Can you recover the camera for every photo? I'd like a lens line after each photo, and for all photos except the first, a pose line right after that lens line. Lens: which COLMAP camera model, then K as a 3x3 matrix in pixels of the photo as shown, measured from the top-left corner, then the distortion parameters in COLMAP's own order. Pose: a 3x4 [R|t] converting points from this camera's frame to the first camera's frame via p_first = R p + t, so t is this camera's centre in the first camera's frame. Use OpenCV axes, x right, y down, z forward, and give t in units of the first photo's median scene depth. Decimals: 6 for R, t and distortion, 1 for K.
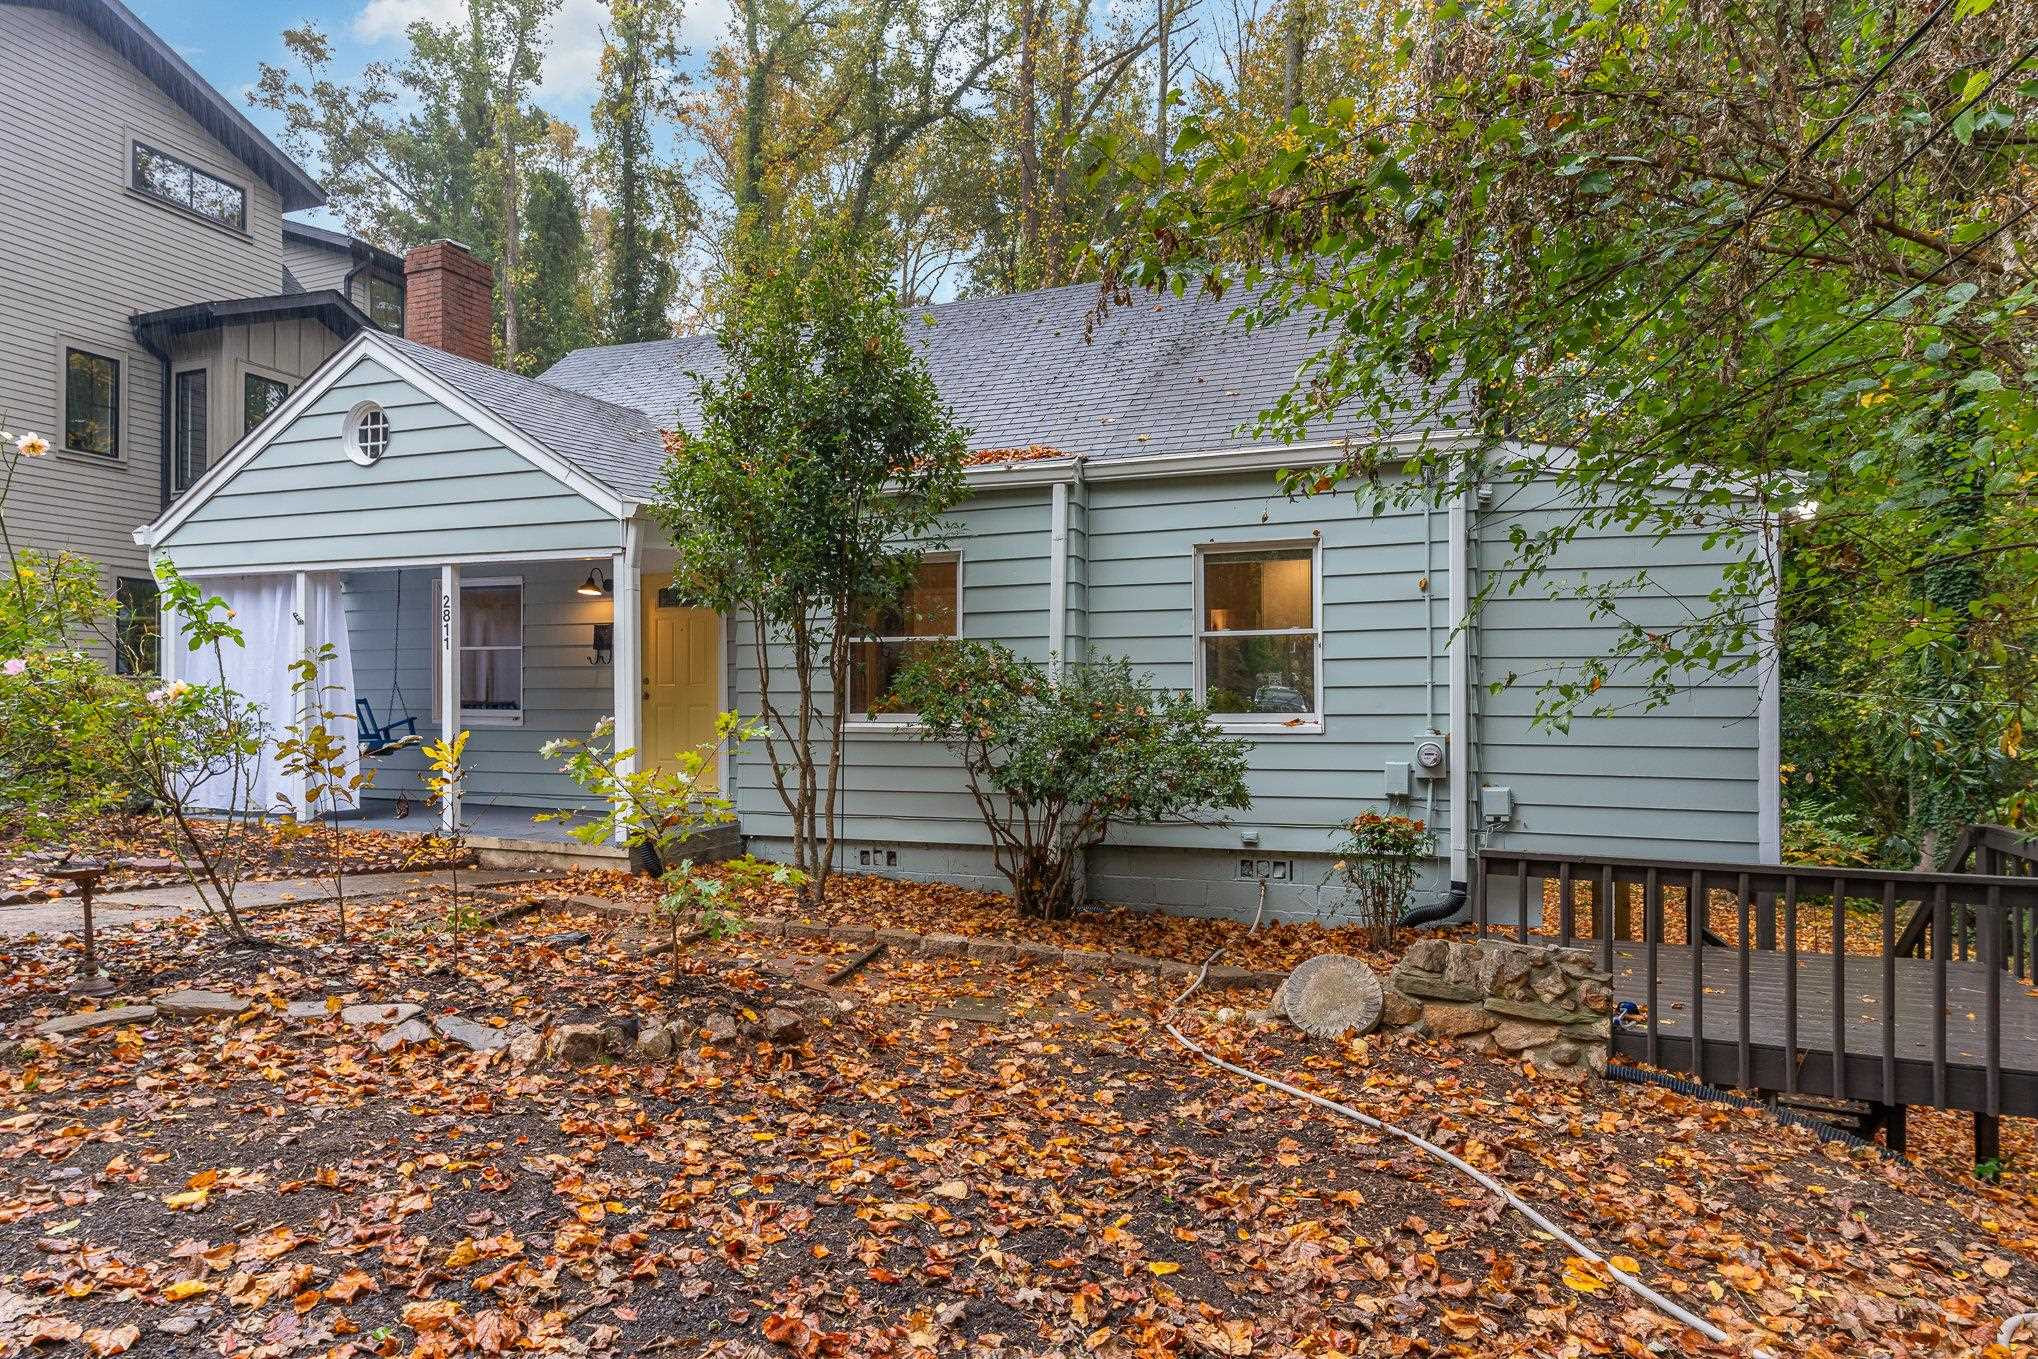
lens RADIAL K [[1153.3, 0, 1001.3], [0, 1153.3, 710.6], [0, 0, 1]] dist [-0.000021, 0.001743]
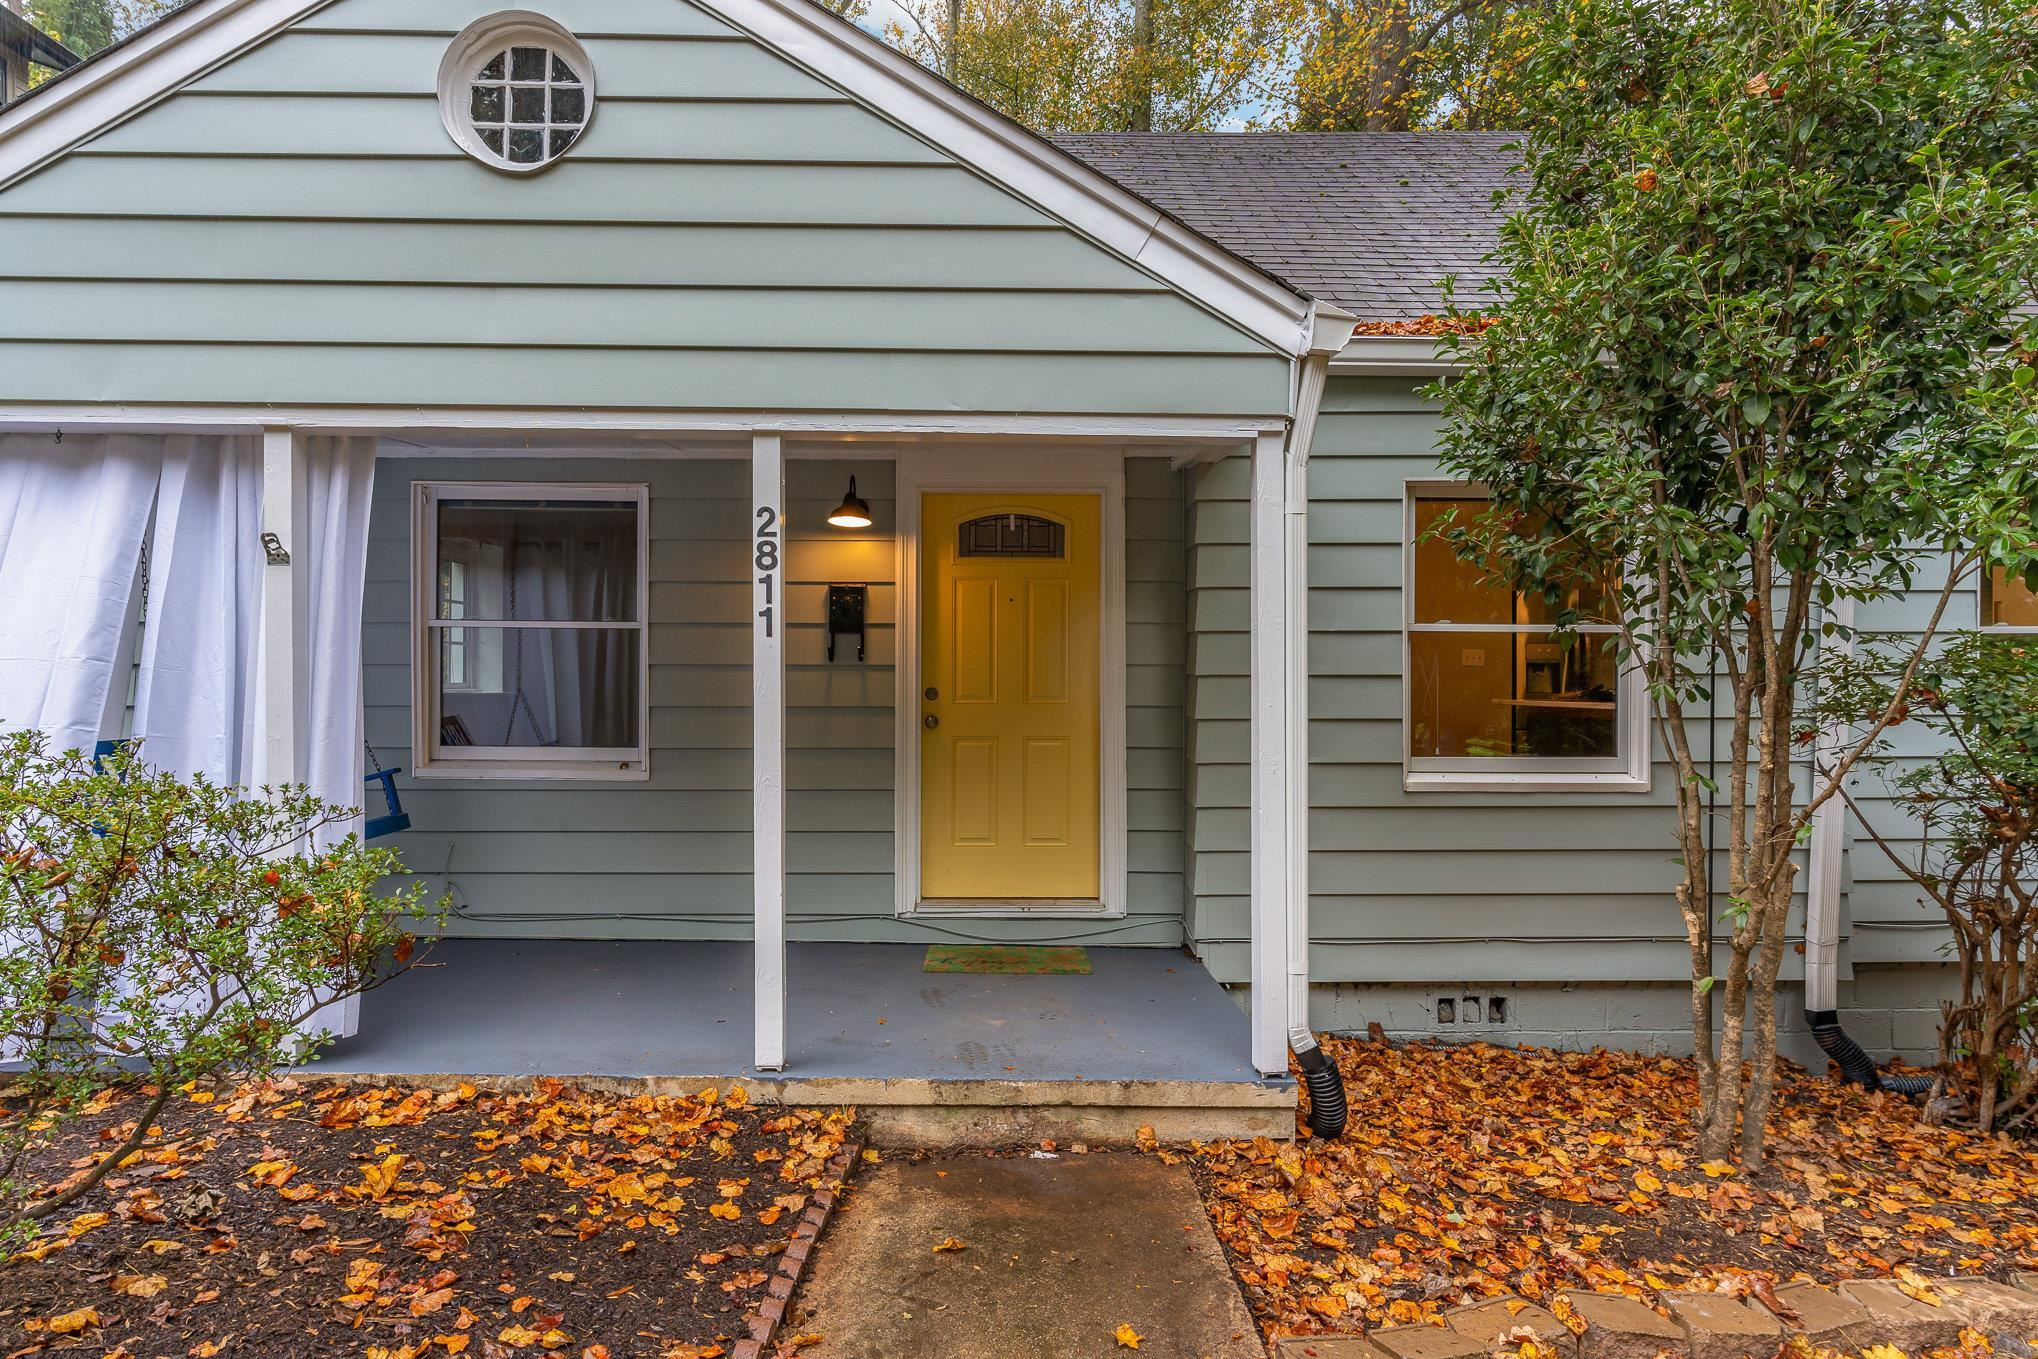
lens RADIAL K [[1153.3, 0, 989.0], [0, 1153.3, 684.3], [0, 0, 1]] dist [-0.000021, 0.001743]
pose [[0.930144, -0.001704, 0.367190, -0.542110], [0.000797, 0.999996, 0.002621, -0.035390], [-0.367193, -0.002145, 0.930142, 0.561896]]
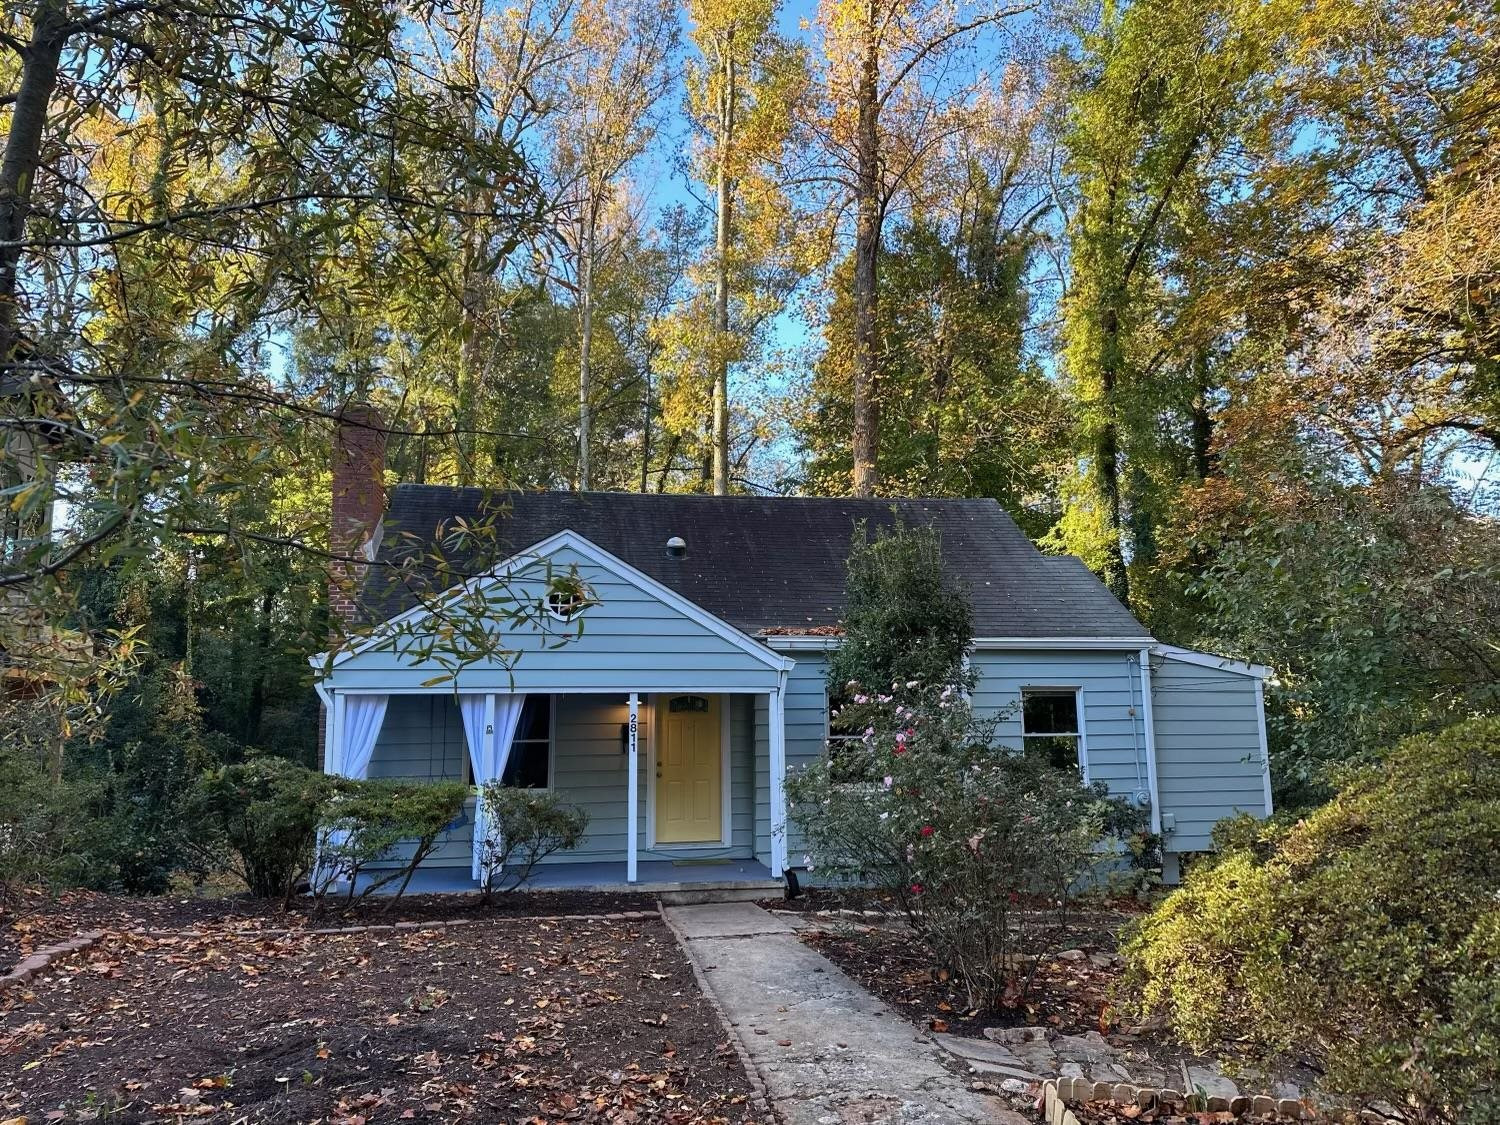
lens RADIAL K [[1083.3, 0, 774.6], [0, 1083.3, 545.5], [0, 0, 1]] dist [0.100544, -0.000163]
pose [[0.846184, 0.074065, 0.527719, -1.045038], [0.017065, 0.986020, -0.165749, -0.076185], [-0.532618, 0.149260, 0.833090, -0.279269]]
